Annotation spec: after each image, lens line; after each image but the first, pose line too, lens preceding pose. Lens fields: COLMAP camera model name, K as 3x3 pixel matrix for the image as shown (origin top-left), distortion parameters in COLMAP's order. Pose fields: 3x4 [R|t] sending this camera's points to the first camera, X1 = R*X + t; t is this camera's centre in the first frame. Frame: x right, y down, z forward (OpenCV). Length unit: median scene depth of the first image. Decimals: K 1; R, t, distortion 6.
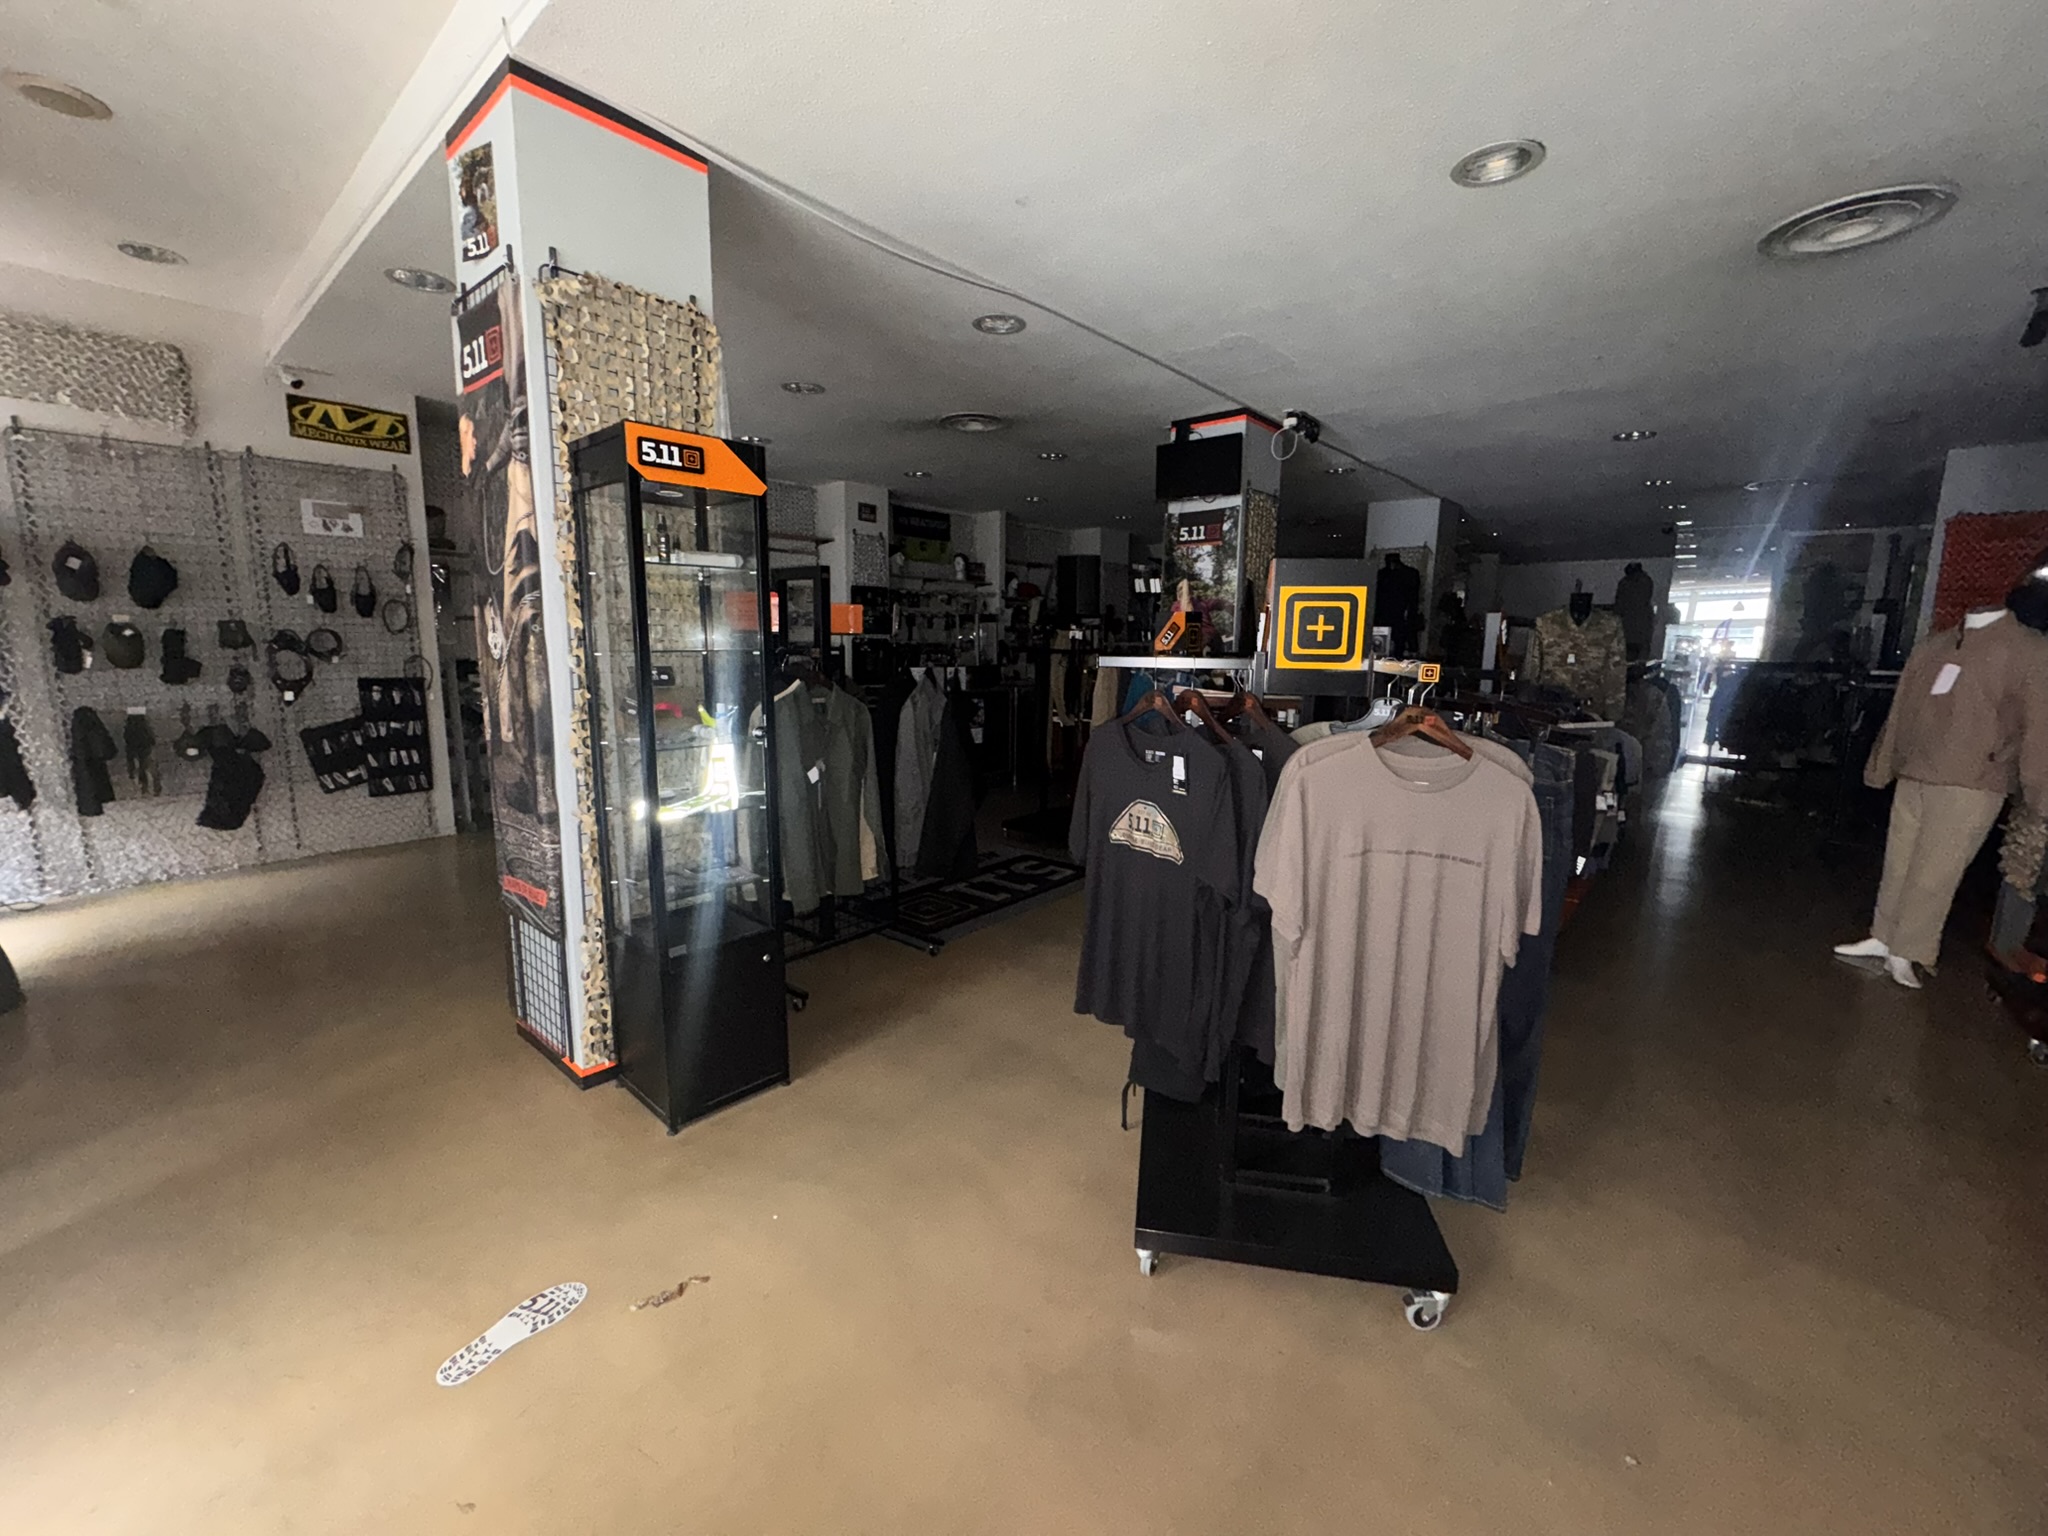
lens RADIAL K [[818.7, 0, 1022.3], [0, 818.7, 762.4], [0, 0, 1]] dist [-0.004511, 0.001191]
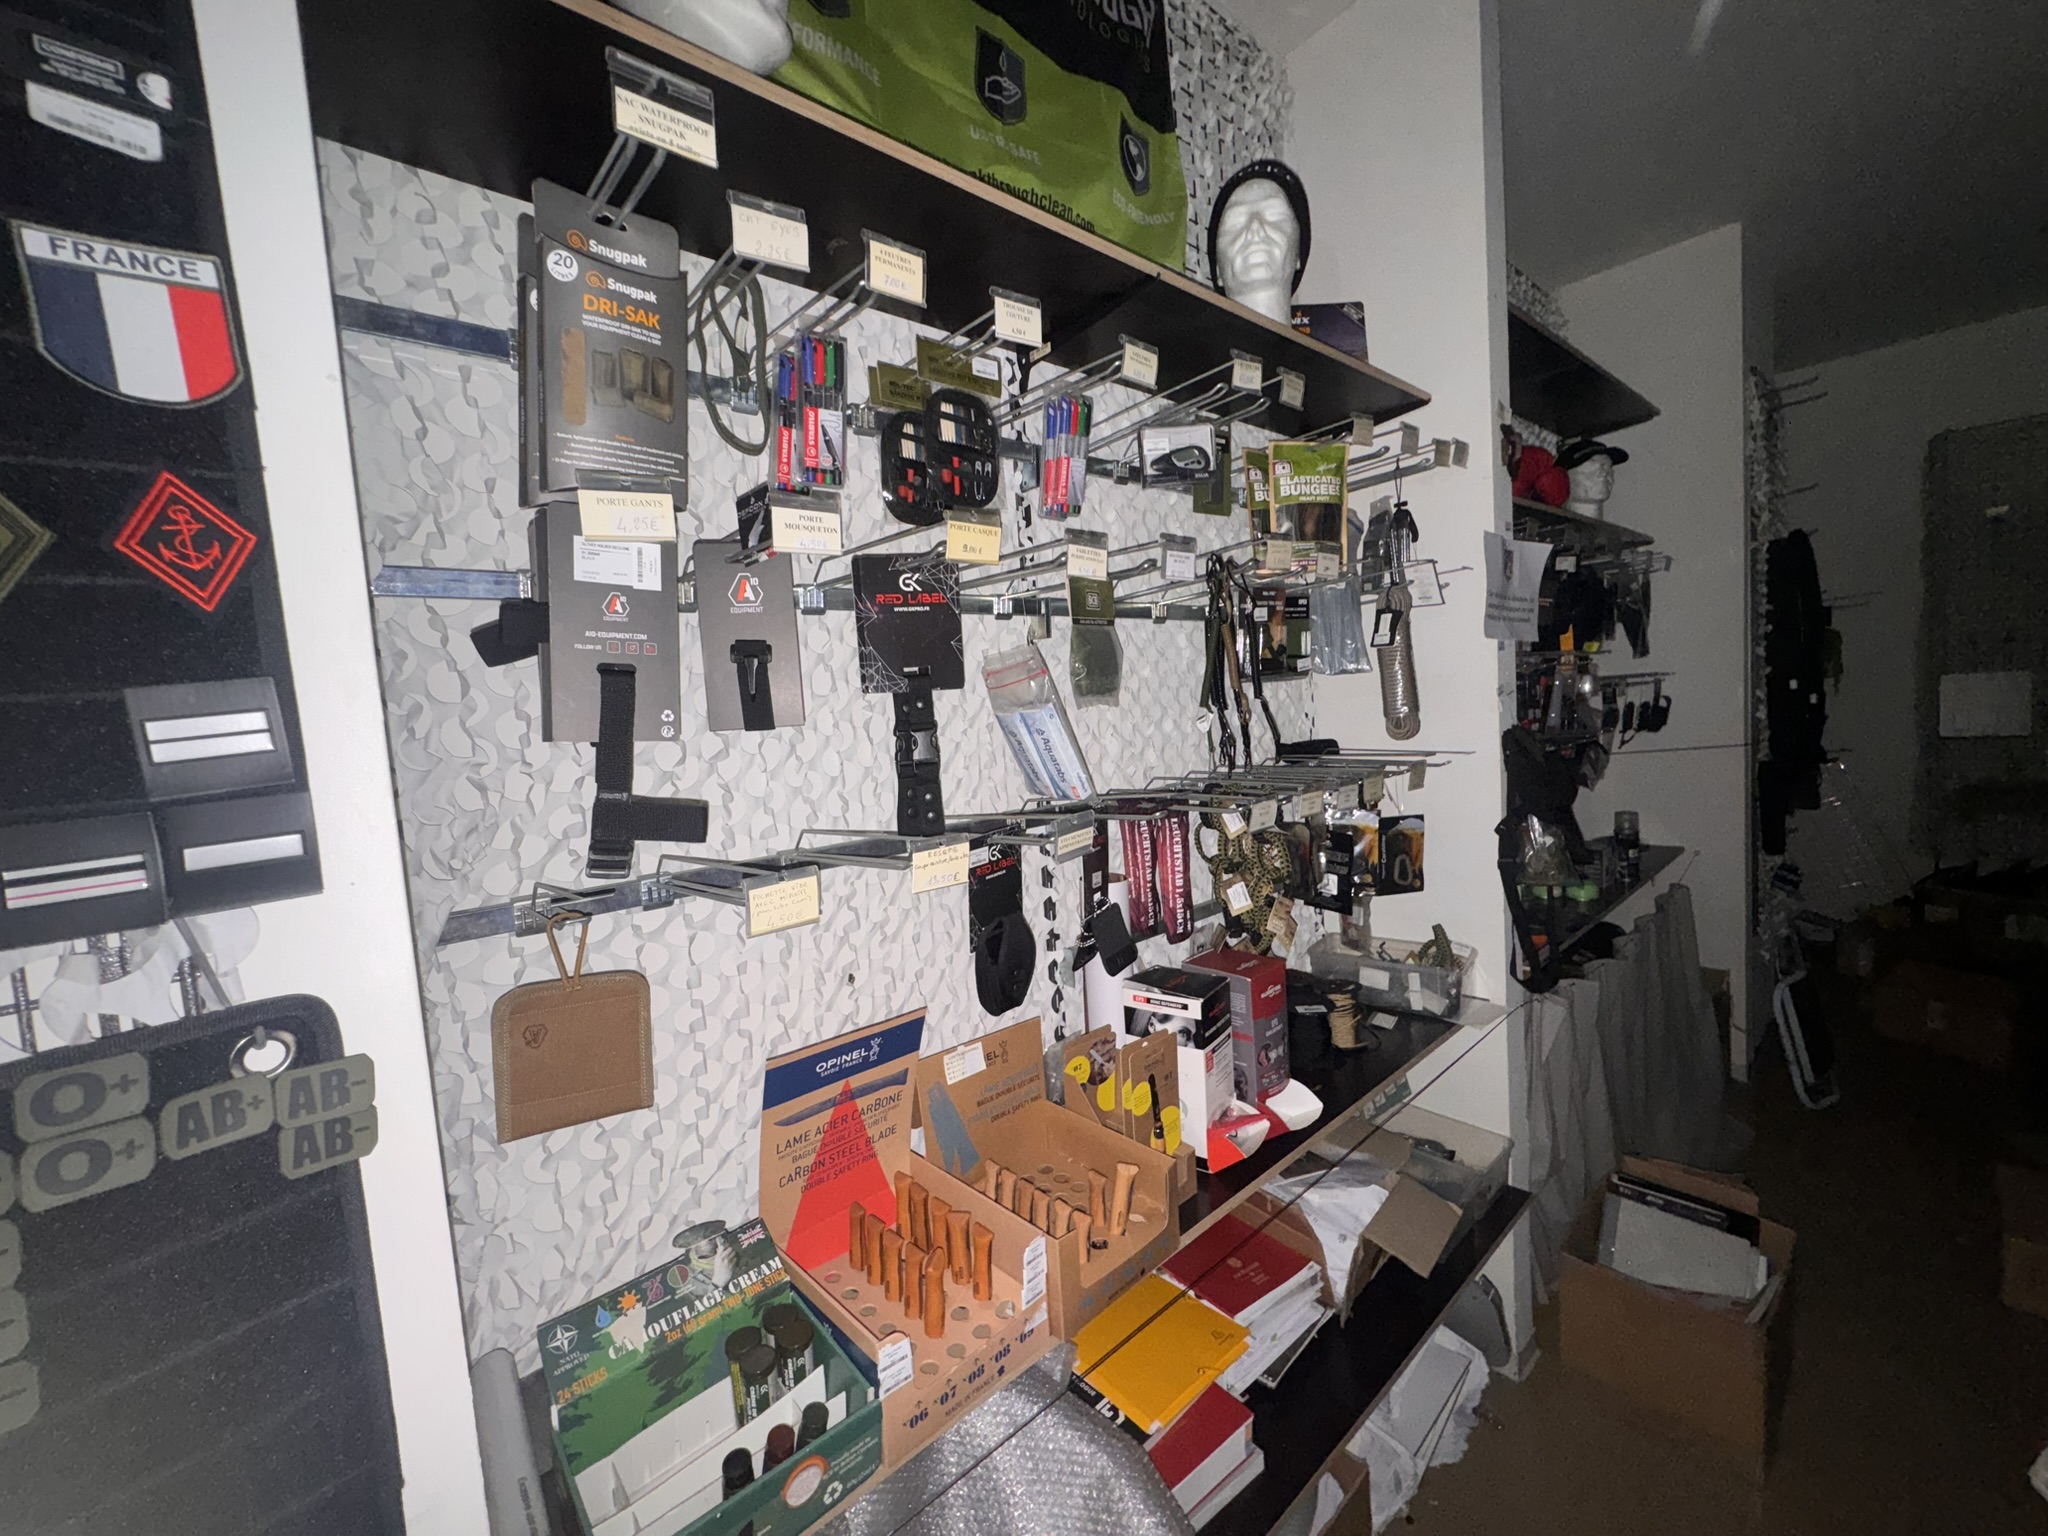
lens RADIAL K [[818.7, 0, 1012.9], [0, 818.7, 771.4], [0, 0, 1]] dist [-0.004511, 0.001191]
pose [[0.985180, -0.077415, -0.153059, -0.205832], [0.066528, 0.994960, -0.075026, -0.284893], [0.158095, 0.063731, 0.985365, 1.734863]]
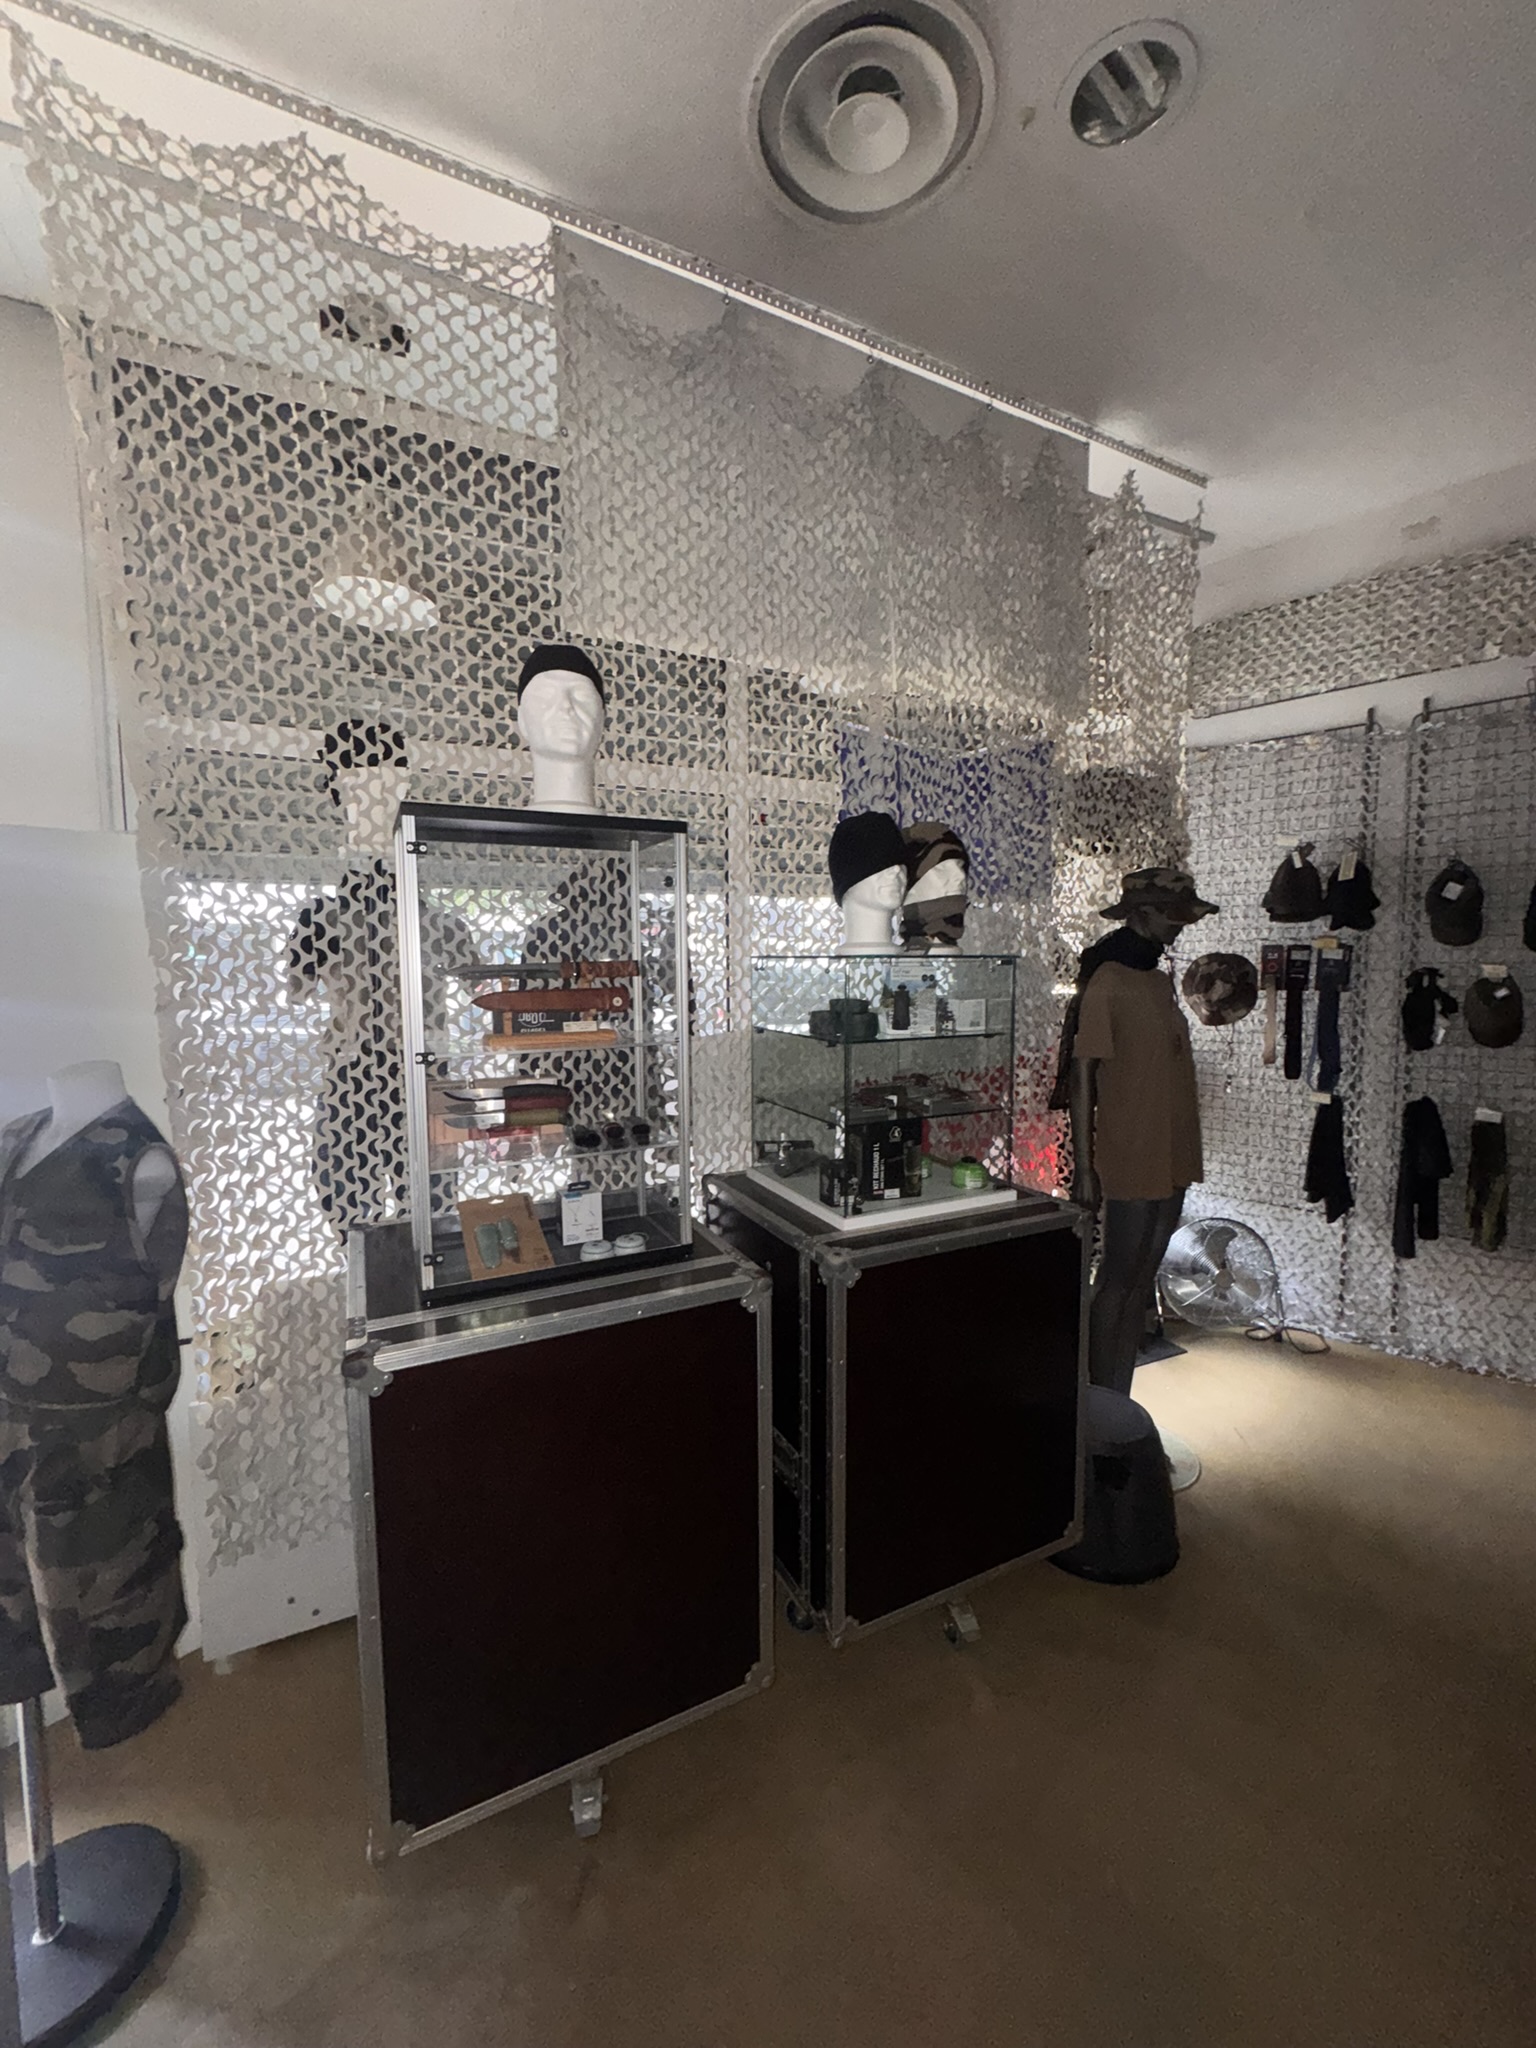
lens RADIAL K [[818.7, 0, 769.9], [0, 818.7, 1026.2], [0, 0, 1]] dist [-0.004511, 0.001191]
pose [[-0.066251, 0.063667, -0.995770, -0.378770], [-0.149406, 0.986078, 0.072988, -0.084219], [0.986554, 0.153609, -0.055817, 0.424836]]
